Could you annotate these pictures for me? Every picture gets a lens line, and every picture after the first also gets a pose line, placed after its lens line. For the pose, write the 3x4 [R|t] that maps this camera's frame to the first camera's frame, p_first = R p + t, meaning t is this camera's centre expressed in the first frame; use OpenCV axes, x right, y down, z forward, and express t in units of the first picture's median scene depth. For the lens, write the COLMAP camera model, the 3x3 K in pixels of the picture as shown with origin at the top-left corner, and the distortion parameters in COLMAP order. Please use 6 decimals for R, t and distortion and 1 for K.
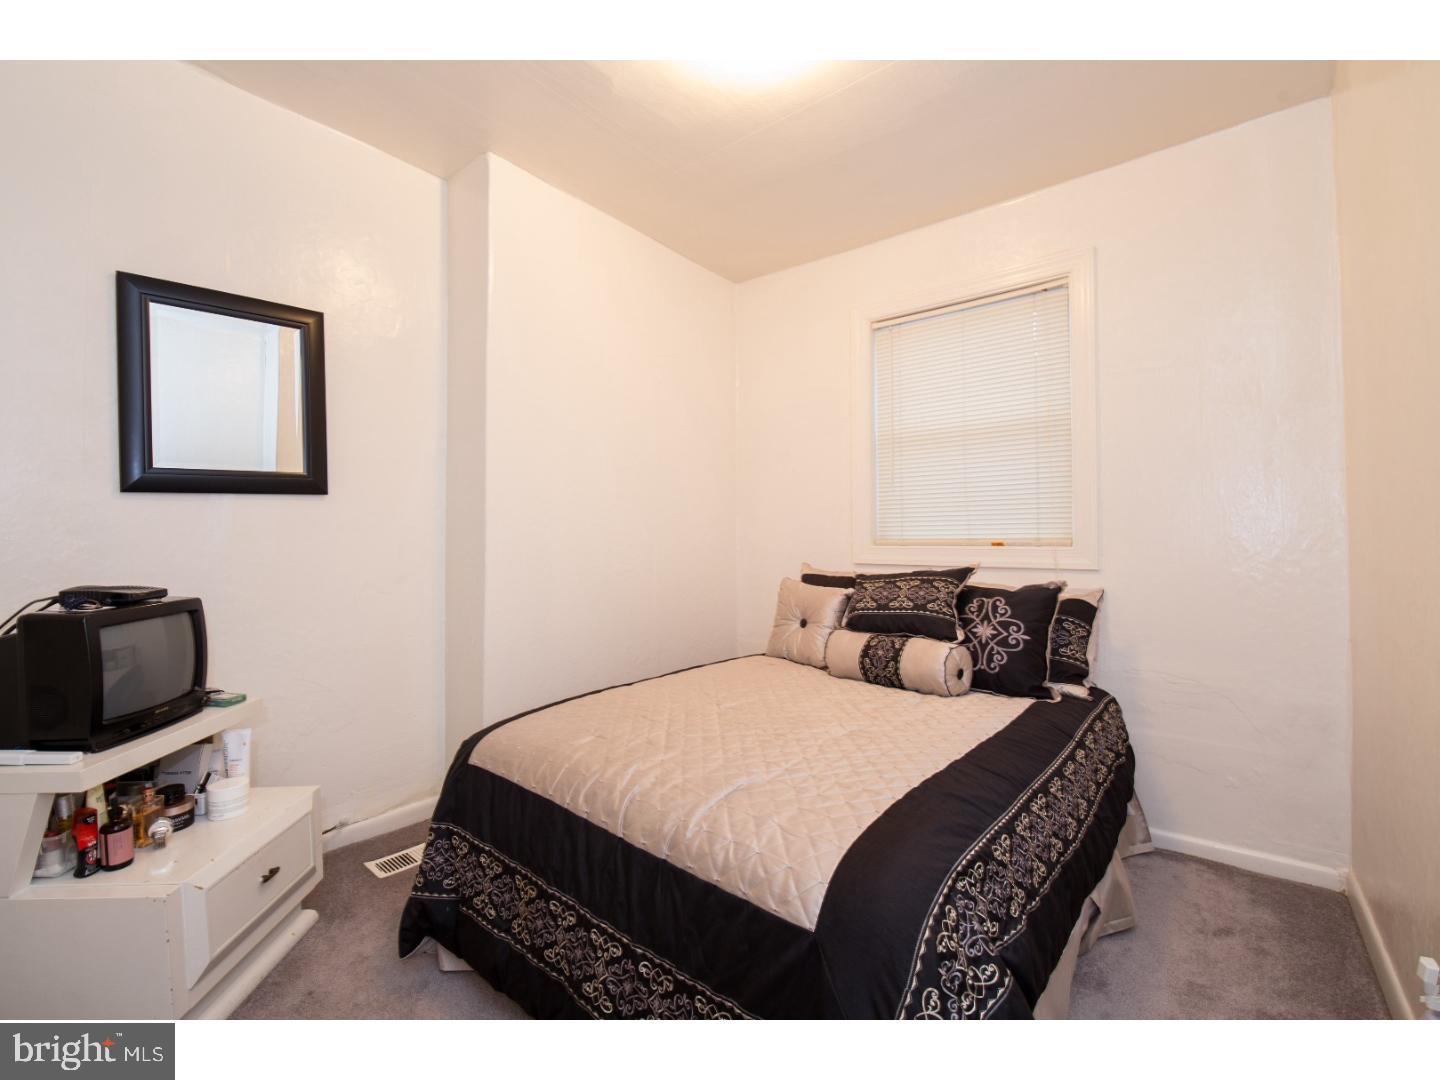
lens RADIAL K [[623.4, 0, 715.5], [0, 623.4, 528.7], [0, 0, 1]] dist [-0.002200, -0.009206]
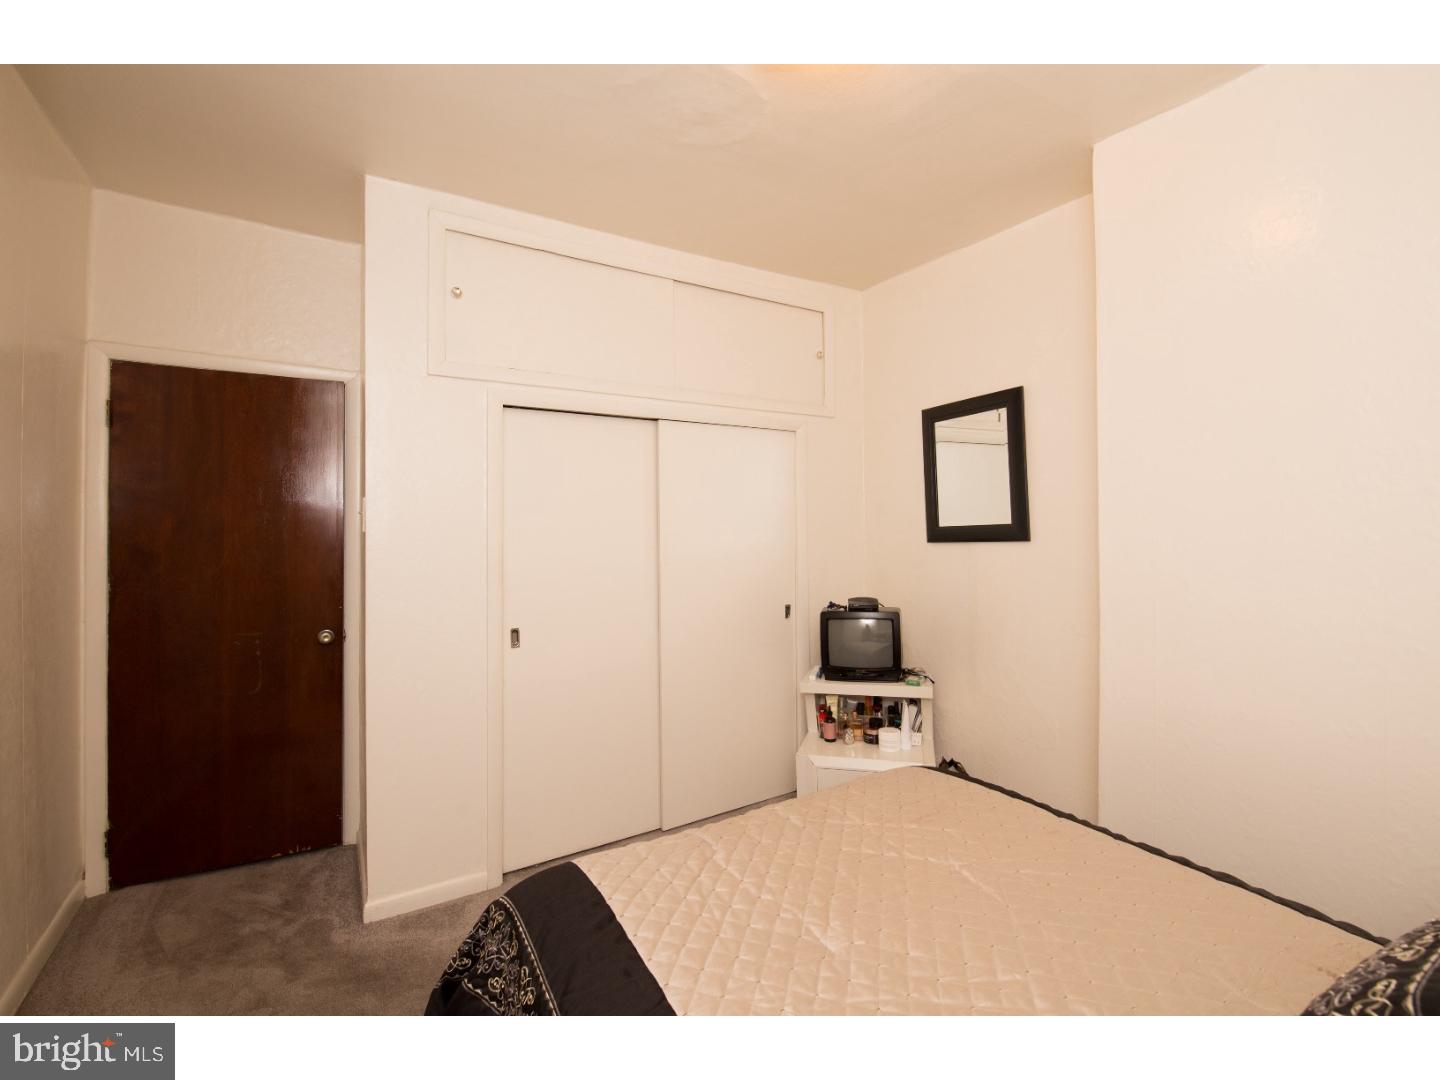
lens RADIAL K [[623.4, 0, 715.5], [0, 623.4, 528.7], [0, 0, 1]] dist [-0.002200, -0.009206]
pose [[-0.349740, 0.001923, -0.936845, 0.772759], [0.018876, 0.999809, -0.004994, -0.097852], [0.936657, -0.019430, -0.349710, 1.018170]]
